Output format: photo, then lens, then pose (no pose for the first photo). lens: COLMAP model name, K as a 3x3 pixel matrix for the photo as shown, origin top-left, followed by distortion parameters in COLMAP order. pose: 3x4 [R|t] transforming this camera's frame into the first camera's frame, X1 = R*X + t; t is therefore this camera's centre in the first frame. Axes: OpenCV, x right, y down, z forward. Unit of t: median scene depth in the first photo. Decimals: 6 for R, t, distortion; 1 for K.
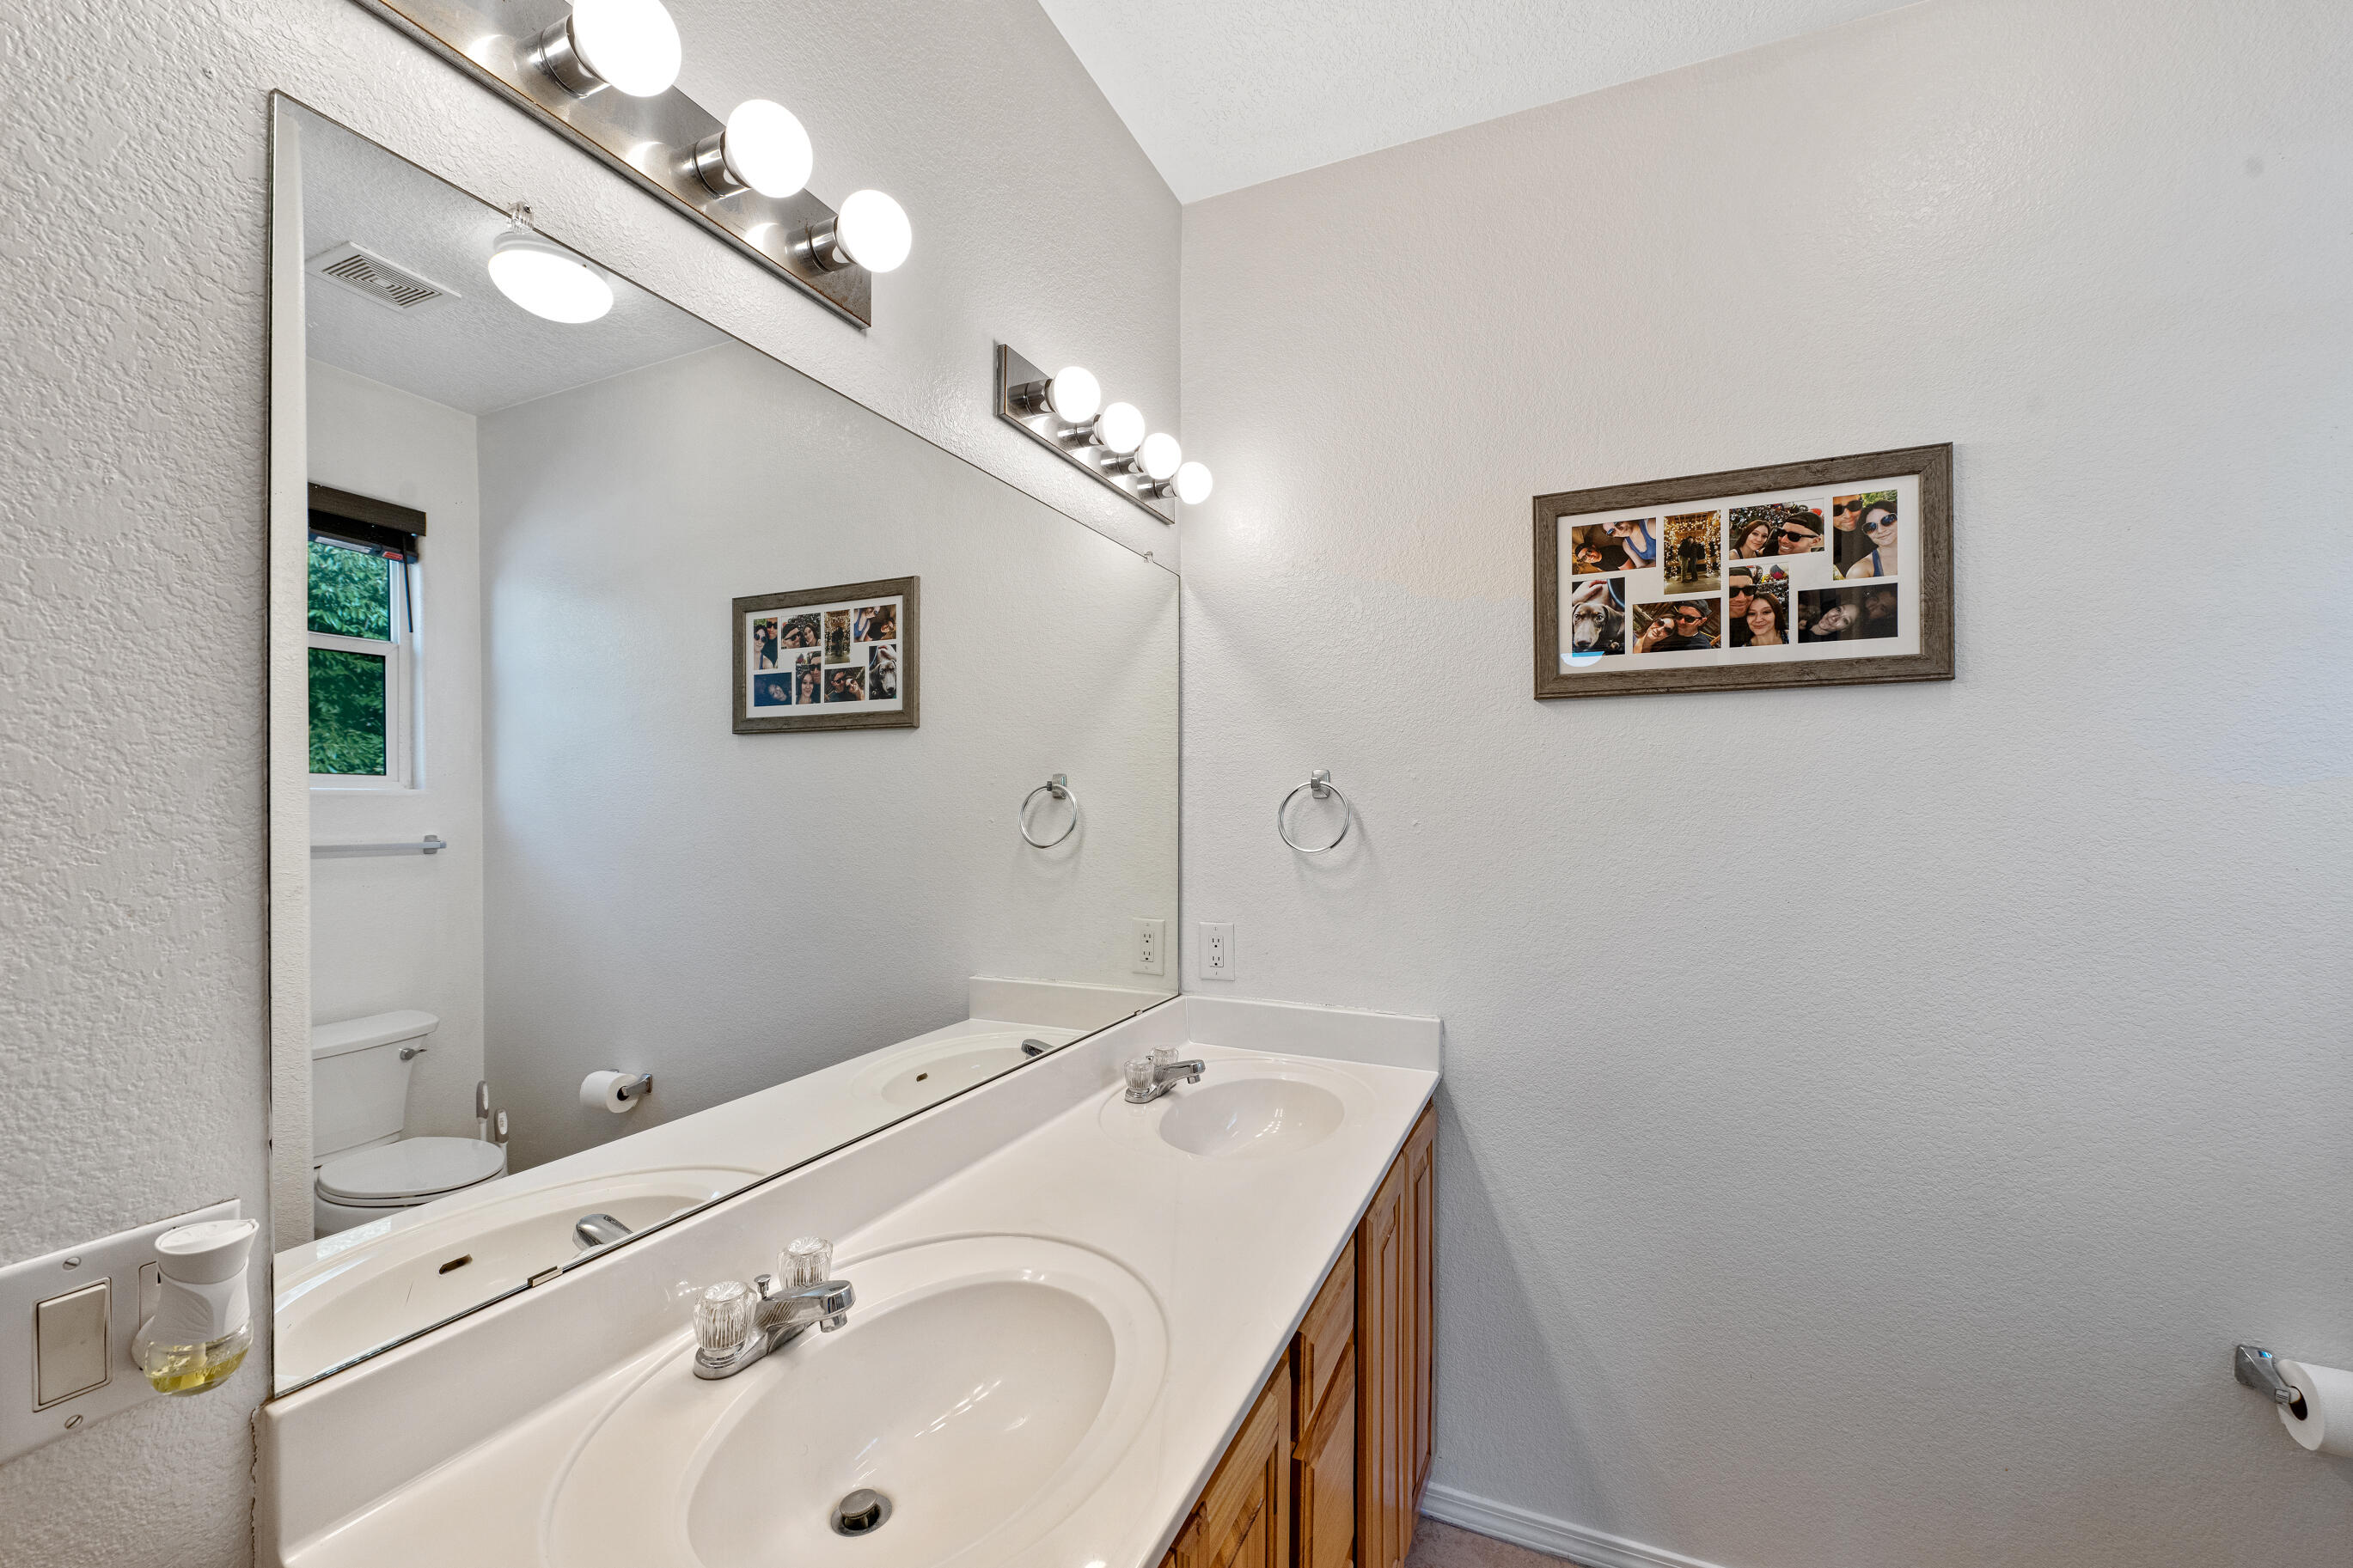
lens RADIAL K [[928.4, 0, 1177.5], [0, 928.4, 807.6], [0, 0, 1]] dist [-0.007432, -0.000135]
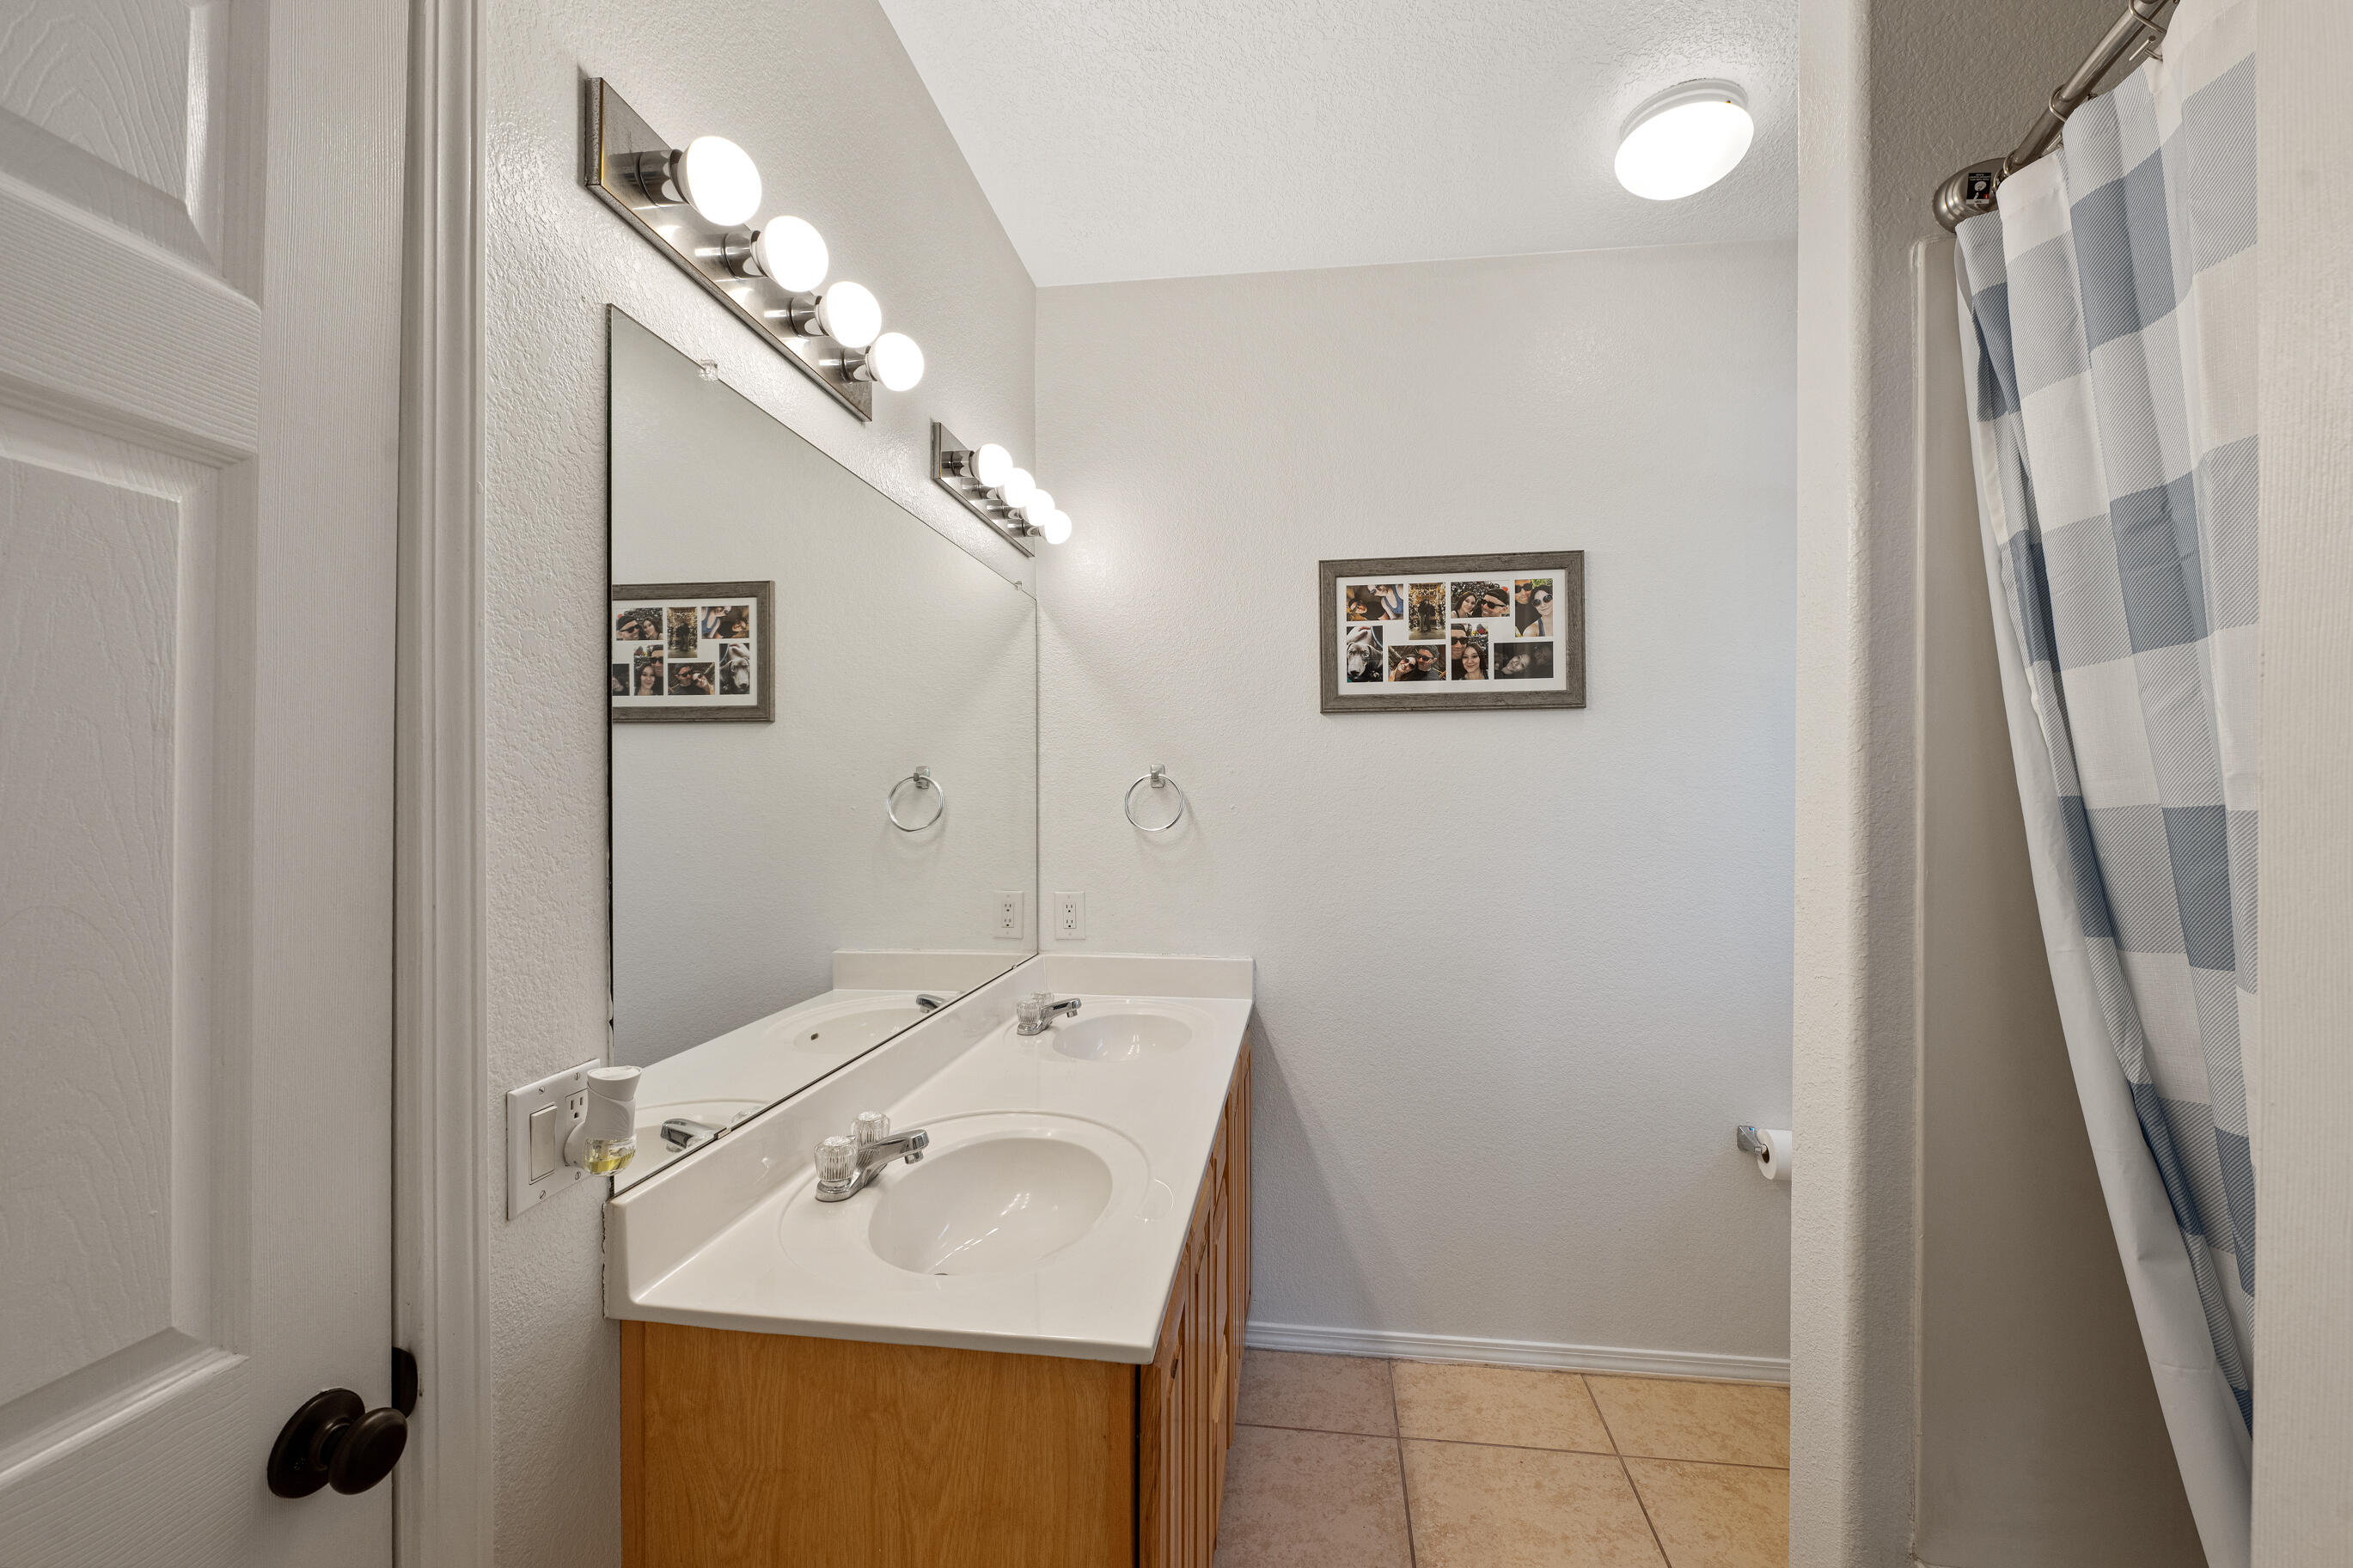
lens RADIAL K [[937.9, 0, 1185.0], [0, 937.9, 791.8], [0, 0, 1]] dist [-0.002593, -0.000354]
pose [[0.959841, -0.002291, 0.280535, -0.186200], [0.004112, 0.999974, -0.005903, 0.003761], [-0.280514, 0.006819, 0.959826, -0.245398]]
